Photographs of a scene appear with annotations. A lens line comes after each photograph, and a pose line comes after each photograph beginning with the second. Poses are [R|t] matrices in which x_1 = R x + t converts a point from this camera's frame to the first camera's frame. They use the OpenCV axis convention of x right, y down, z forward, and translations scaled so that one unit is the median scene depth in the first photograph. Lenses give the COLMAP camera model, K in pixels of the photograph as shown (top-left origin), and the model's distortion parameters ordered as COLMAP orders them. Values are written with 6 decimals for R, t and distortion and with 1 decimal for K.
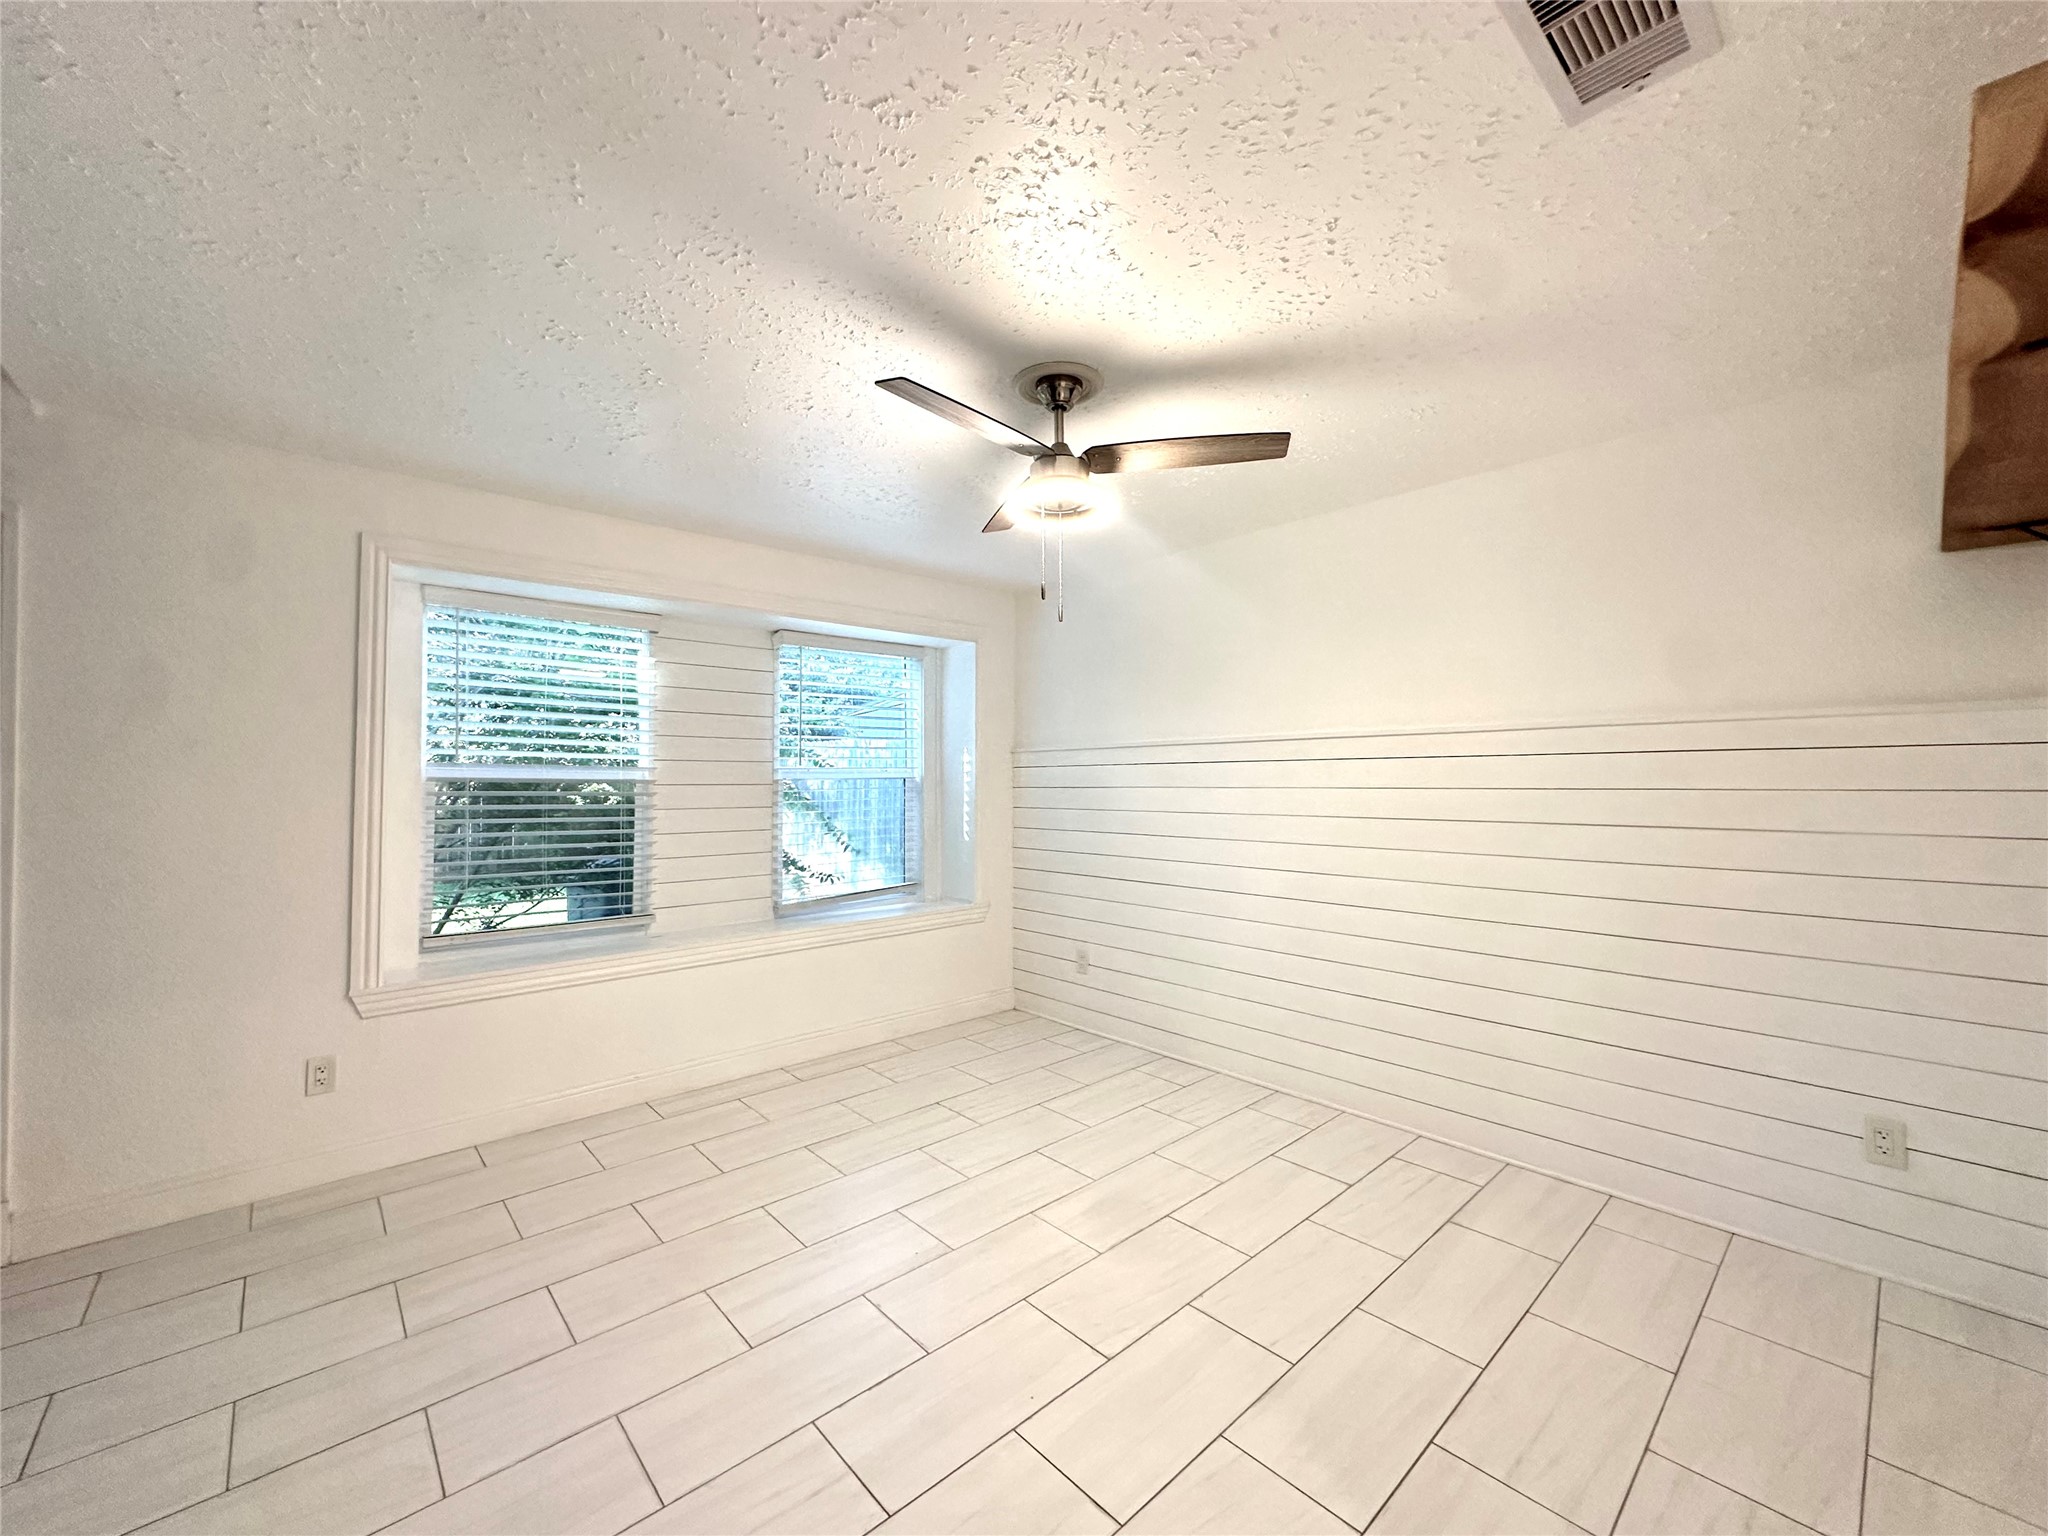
lens RADIAL K [[816.0, 0, 1024.0], [0, 816.0, 764.9], [0, 0, 1]] dist [-0.002080, 0.000056]
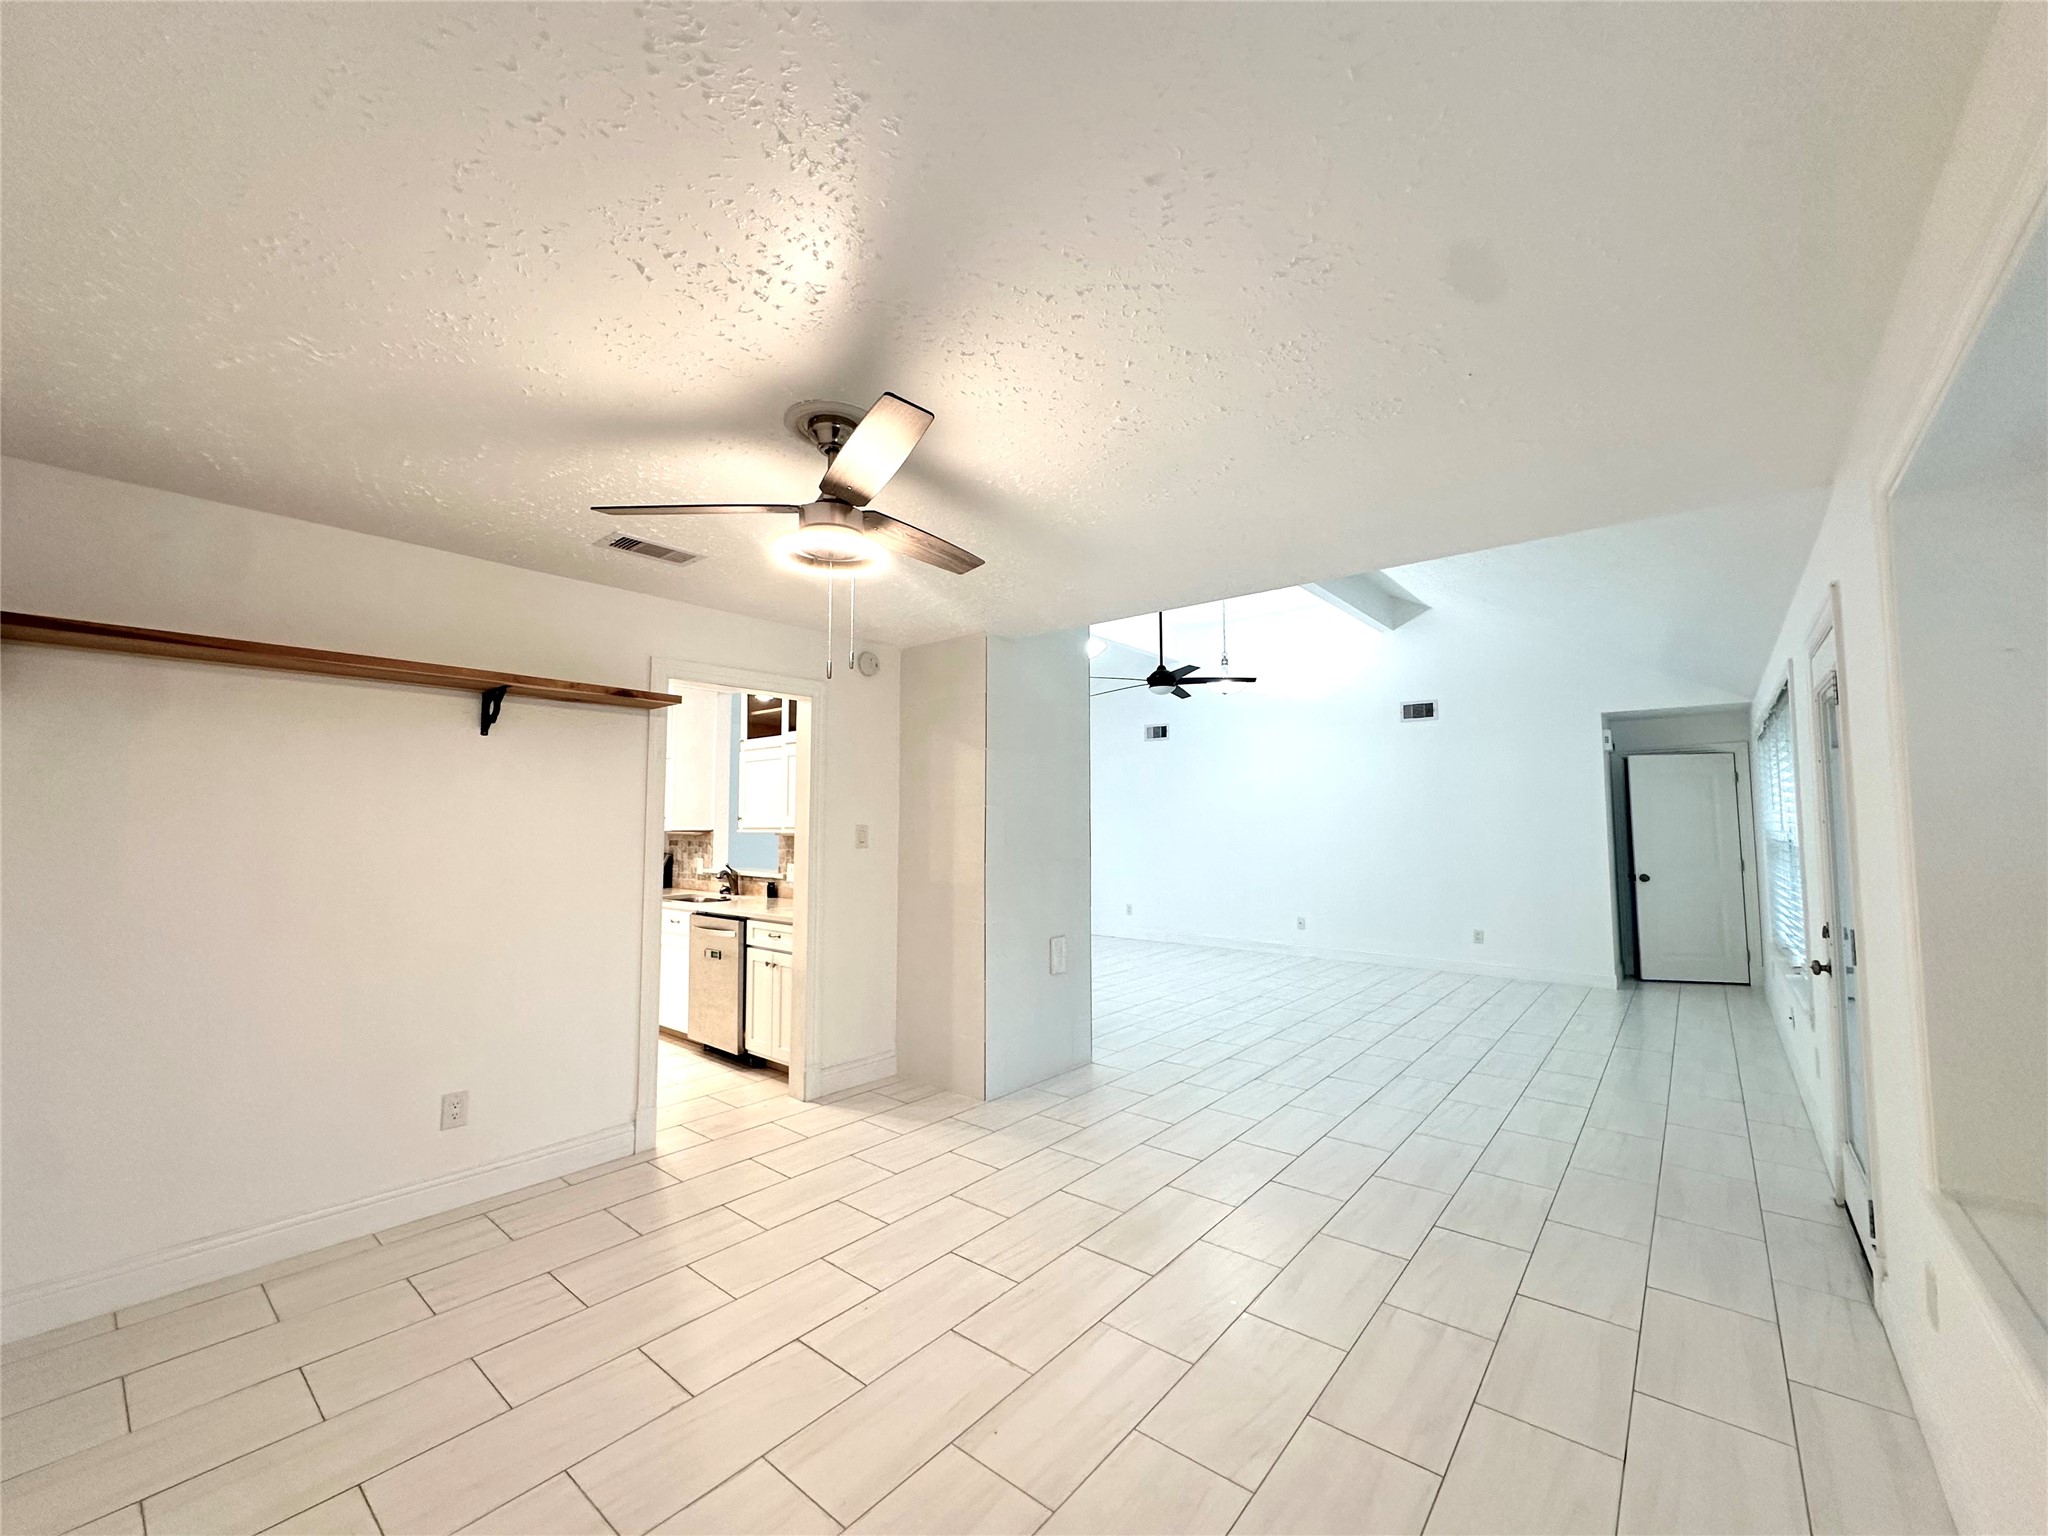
lens RADIAL K [[816.0, 0, 1024.0], [0, 816.0, 764.9], [0, 0, 1]] dist [-0.002080, 0.000056]
pose [[-0.990917, -0.002499, -0.134452, -0.038921], [0.009797, 0.995829, -0.090714, 0.005053], [0.134117, -0.091207, -0.986759, 1.517439]]
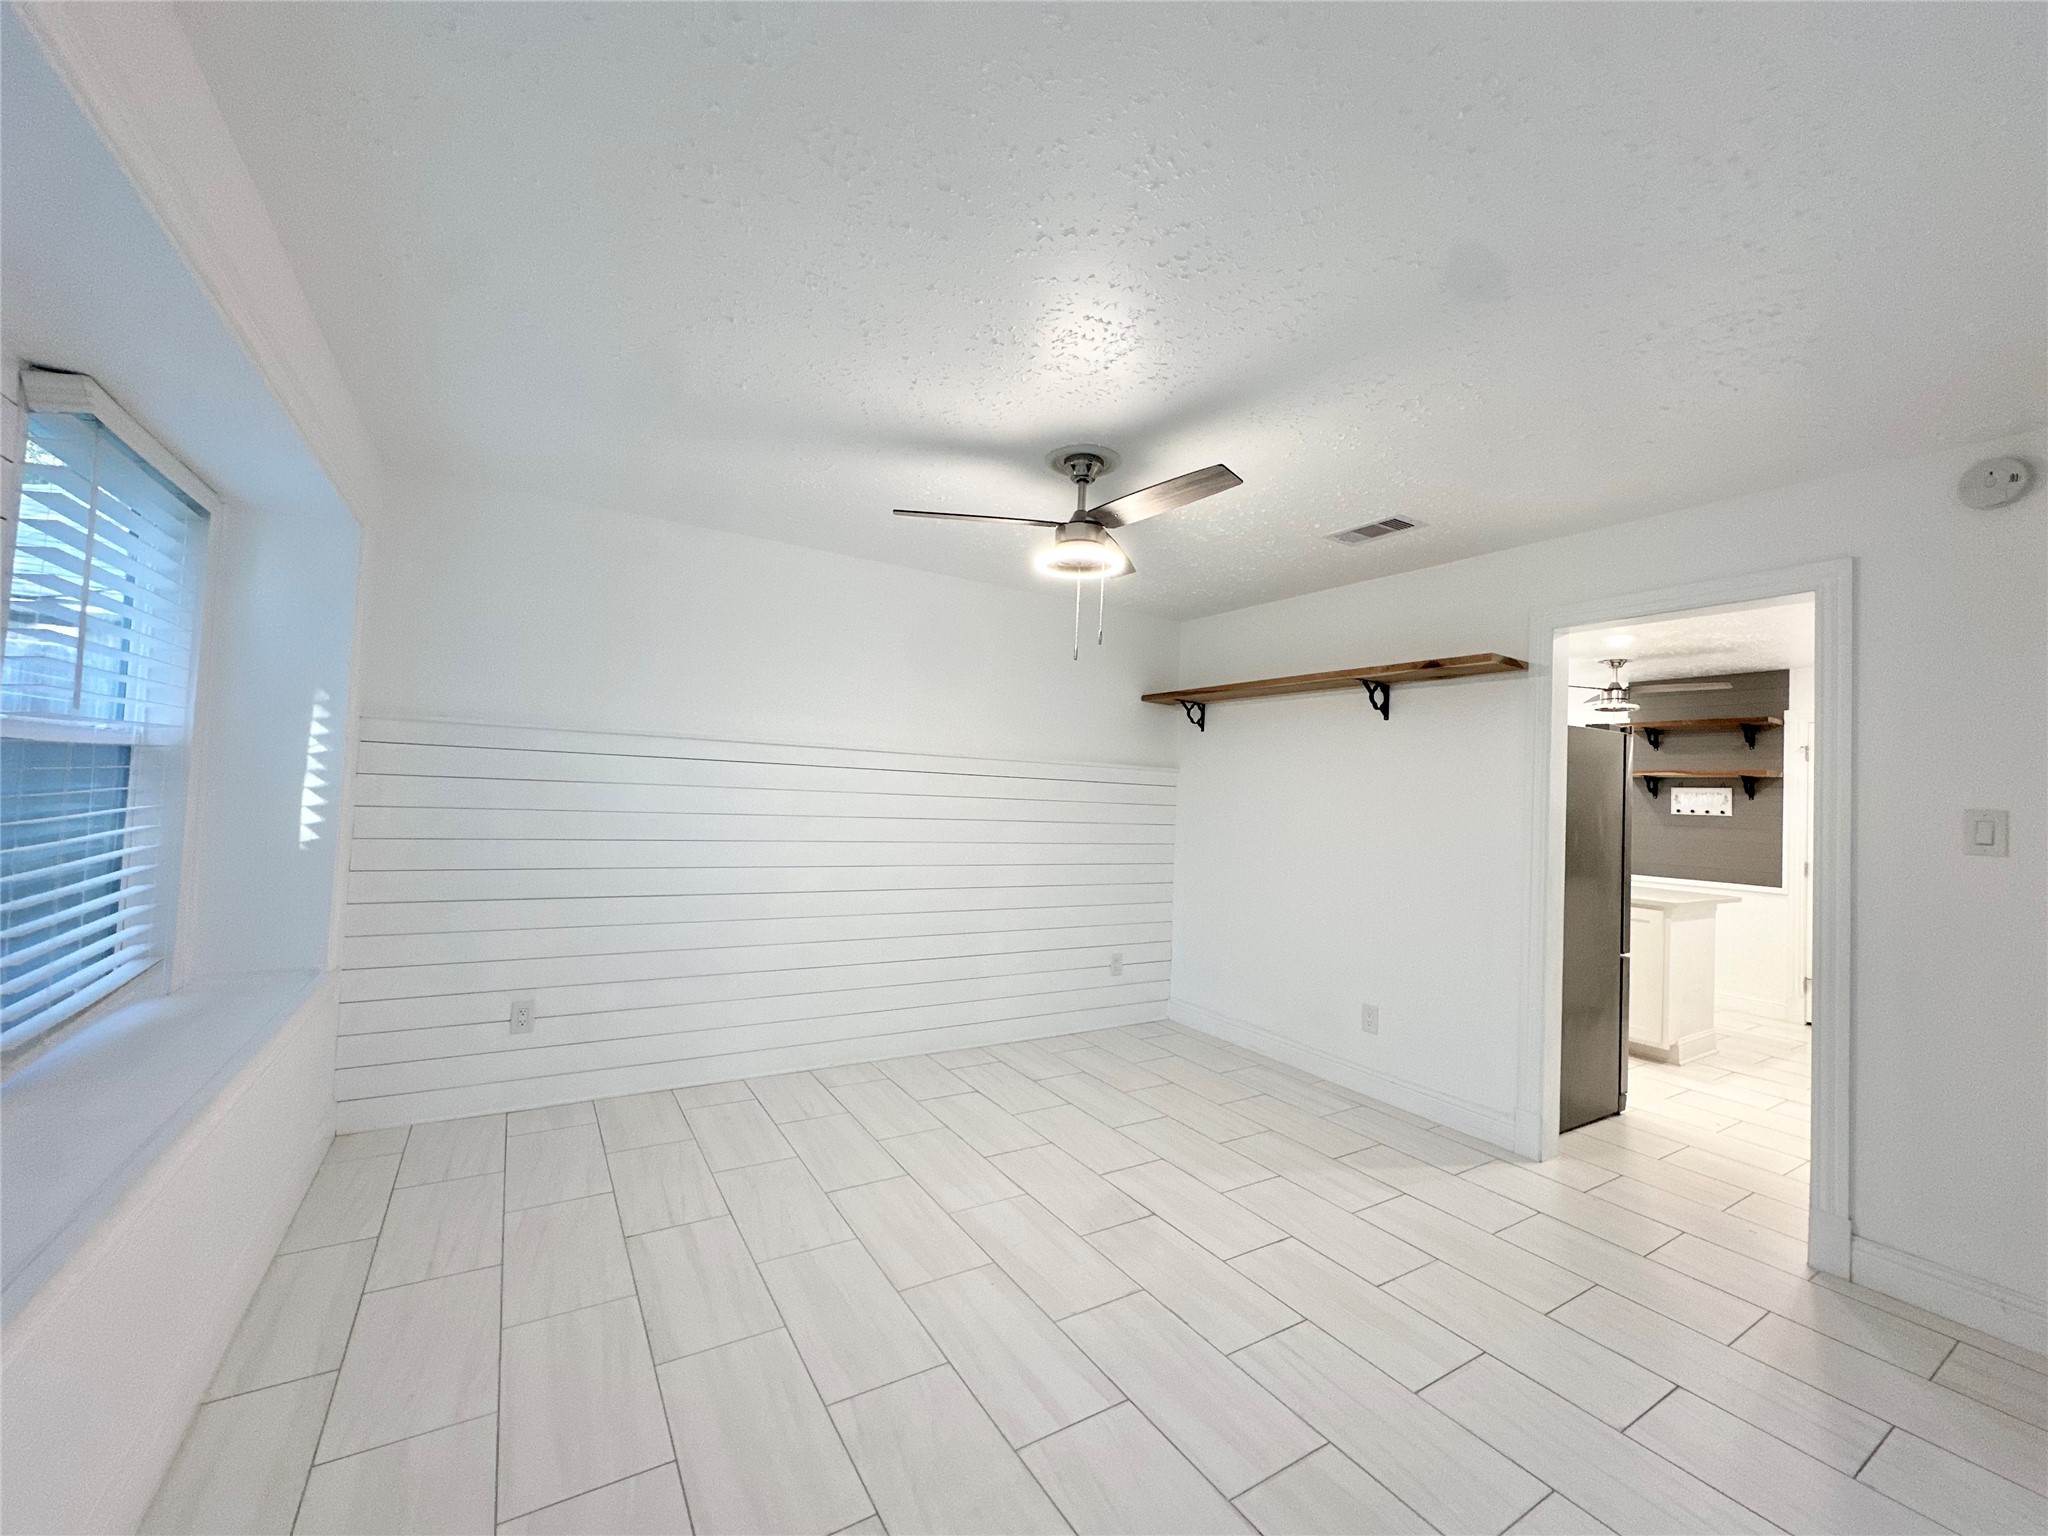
lens RADIAL K [[816.0, 0, 1024.0], [0, 816.0, 764.9], [0, 0, 1]] dist [-0.002080, 0.000056]
pose [[0.179489, 0.047590, 0.982608, -0.886770], [-0.064407, 0.997255, -0.036535, 0.019261], [-0.981649, -0.056730, 0.182061, 0.667256]]
